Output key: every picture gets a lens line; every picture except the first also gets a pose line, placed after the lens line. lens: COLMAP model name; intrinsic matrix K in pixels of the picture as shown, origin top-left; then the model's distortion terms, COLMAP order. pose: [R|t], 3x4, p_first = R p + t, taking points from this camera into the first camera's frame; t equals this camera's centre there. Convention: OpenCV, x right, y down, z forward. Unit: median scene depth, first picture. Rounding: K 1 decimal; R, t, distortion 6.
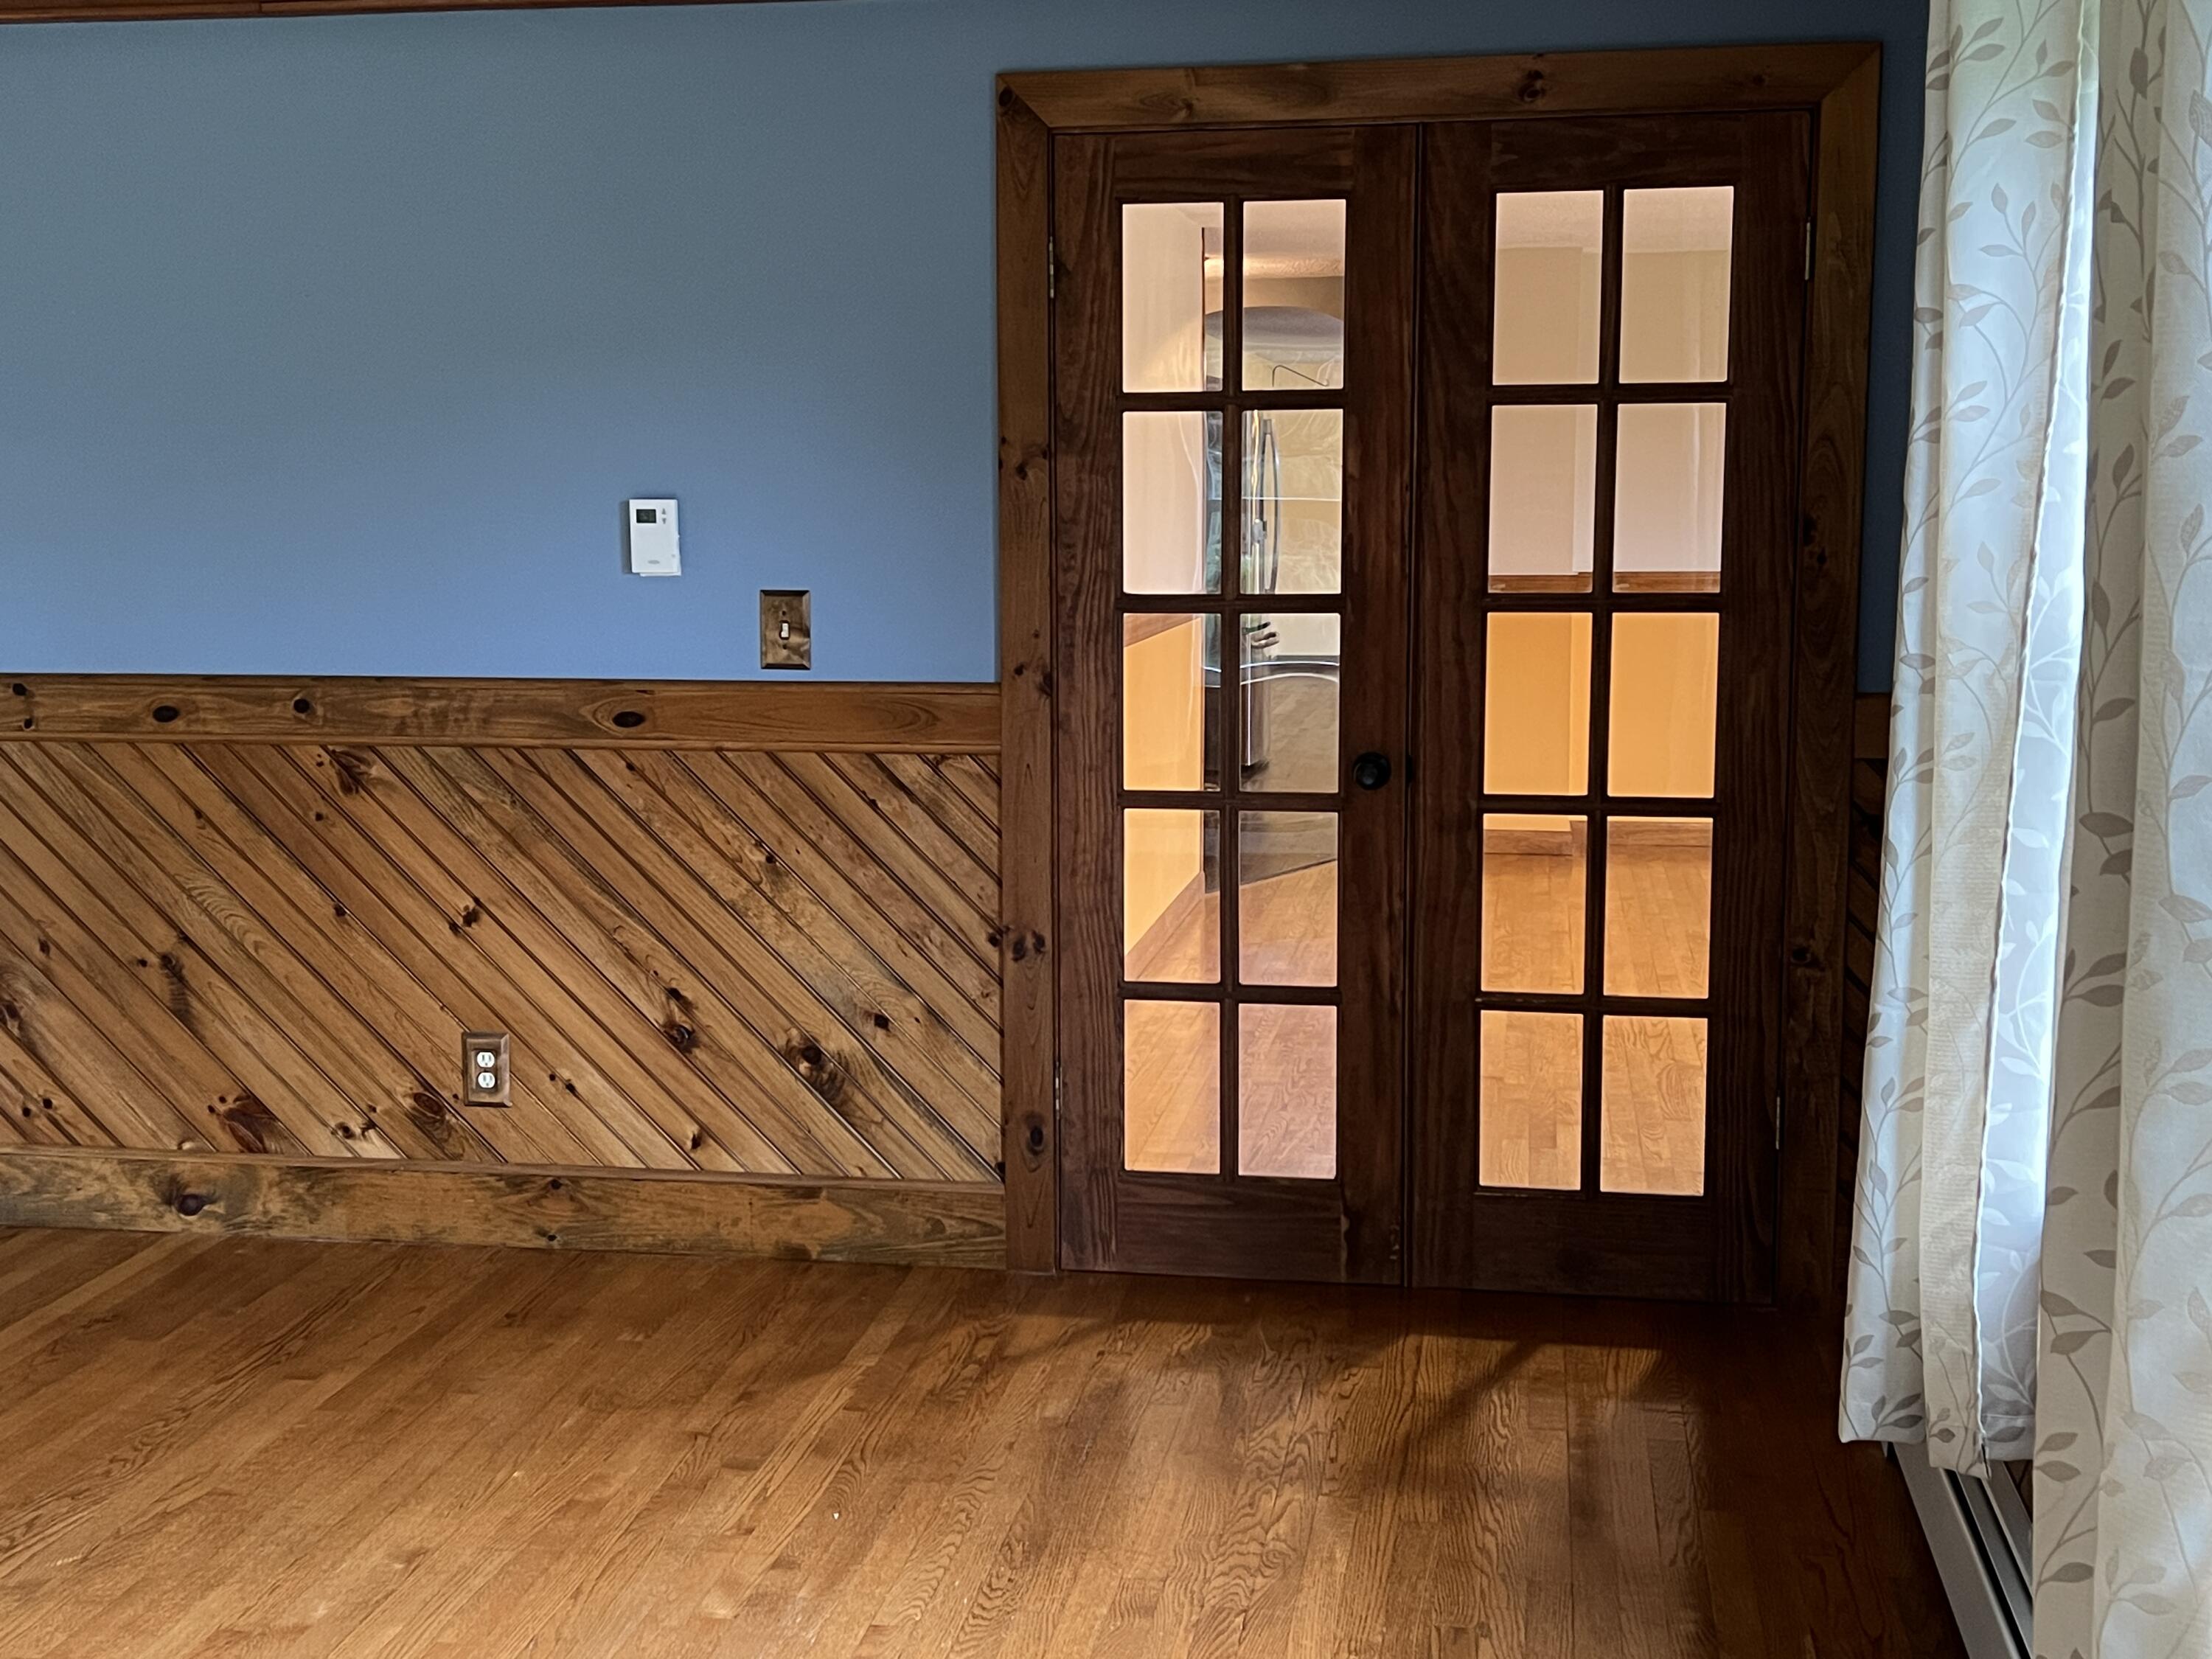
lens RADIAL K [[2540.1, 0, 1112.0], [0, 2540.1, 842.7], [0, 0, 1]] dist [0.114351, 0.000000]
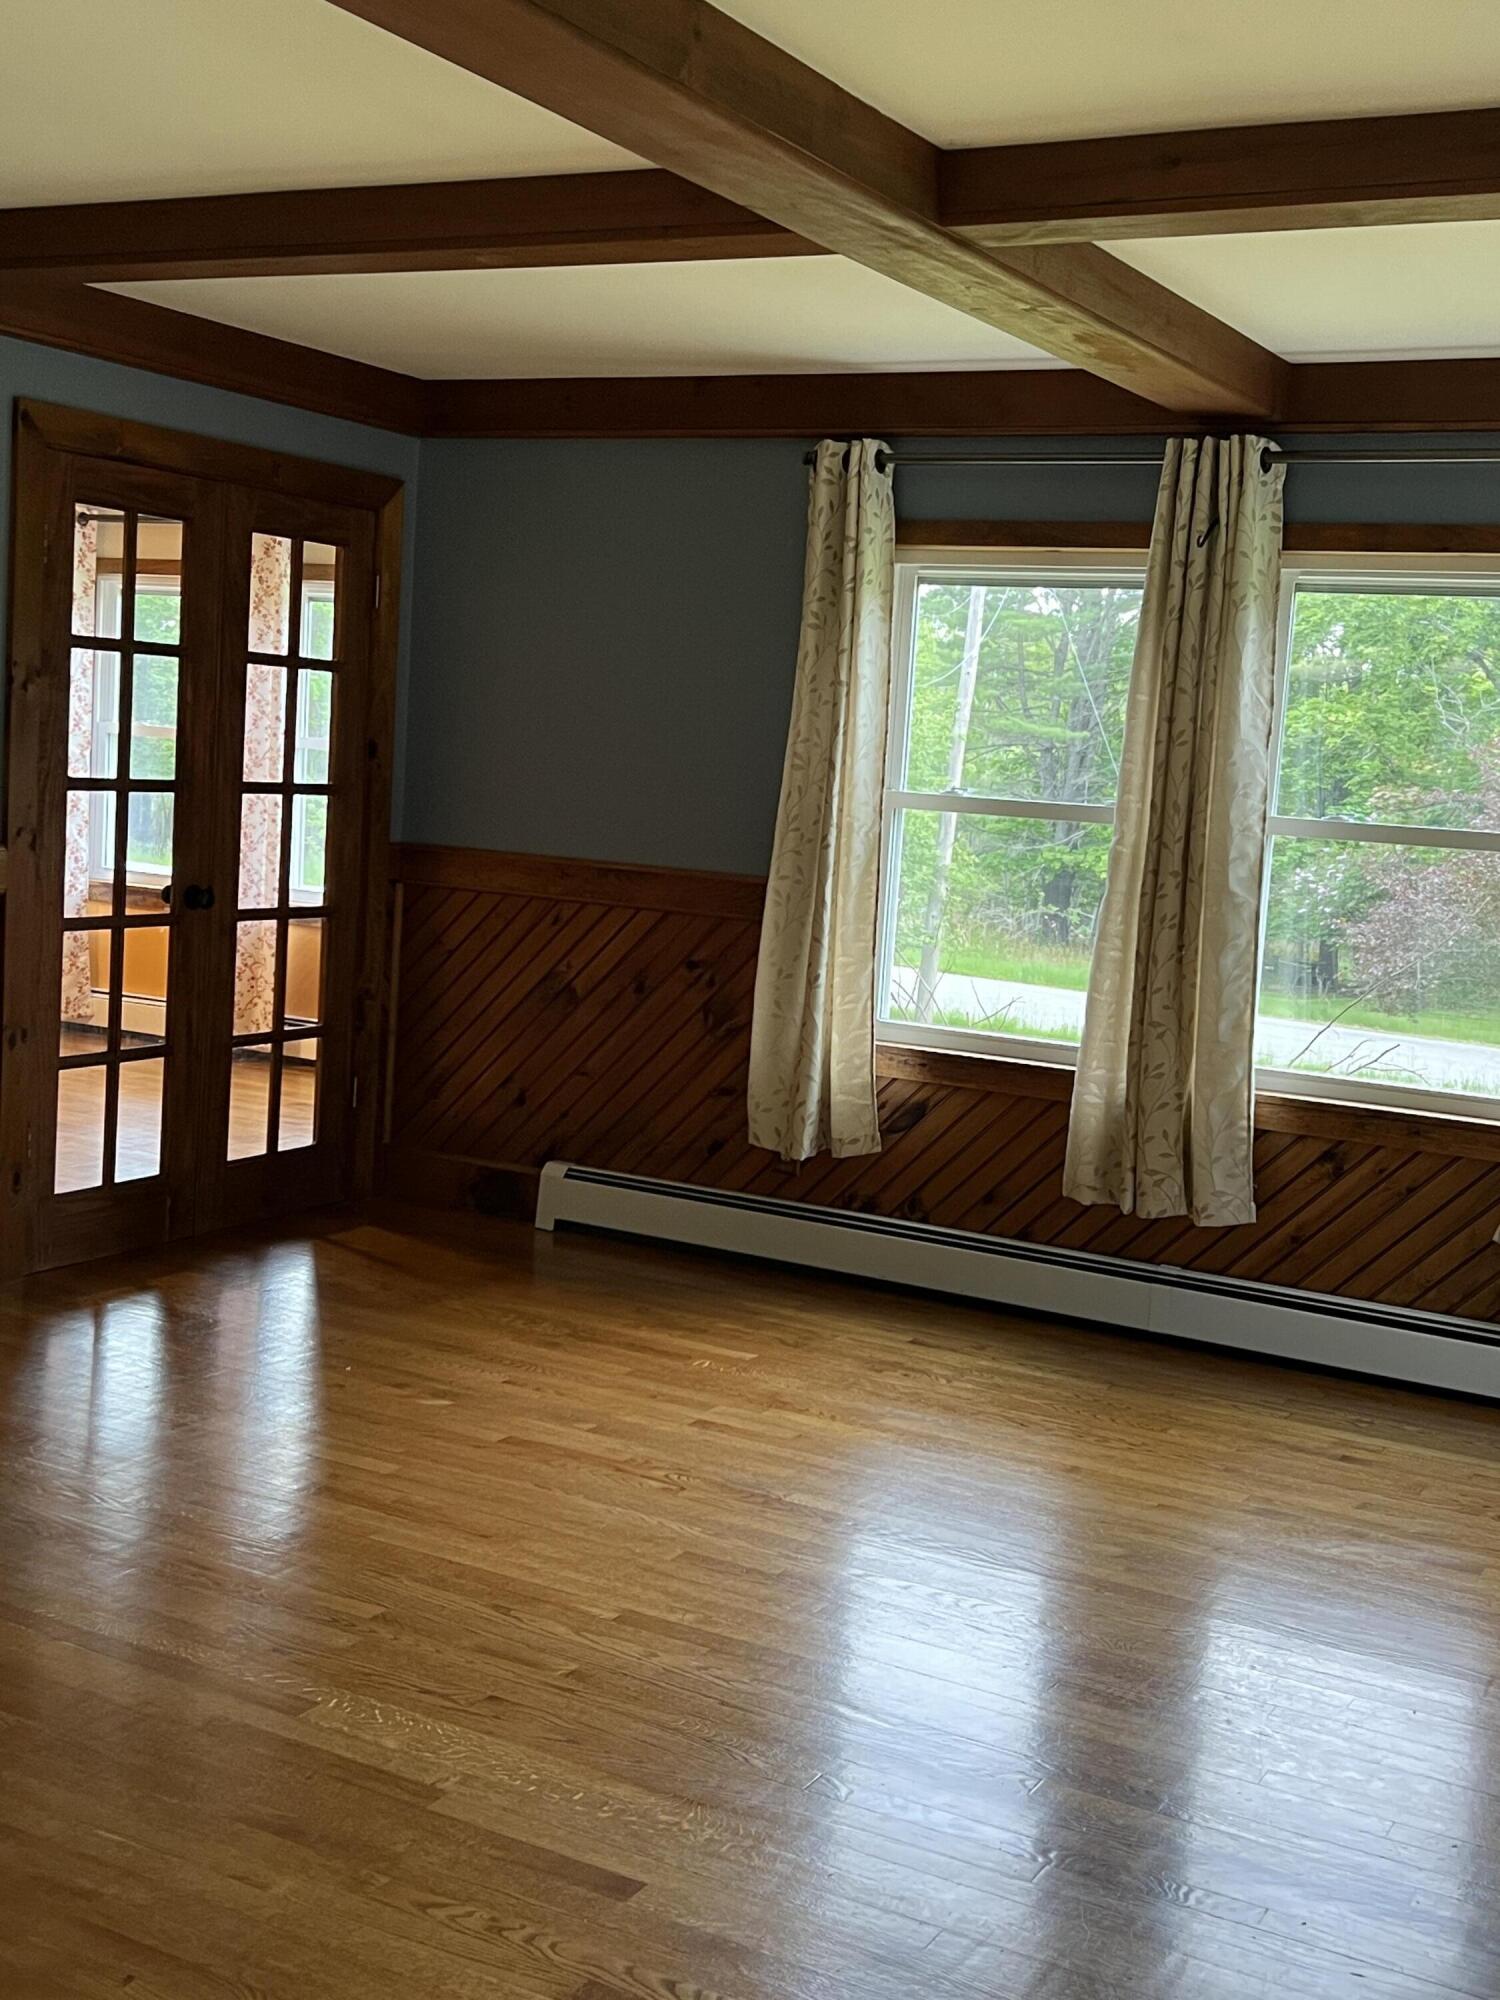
lens RADIAL K [[2296.6, 0, 753.3], [0, 2296.6, 991.8], [0, 0, 1]] dist [0.114351, 0.000000]
pose [[0.331911, -0.075535, 0.940282, -1.110034], [0.068998, 0.996063, 0.055661, -0.026128], [-0.940784, 0.046403, 0.335816, 0.226692]]
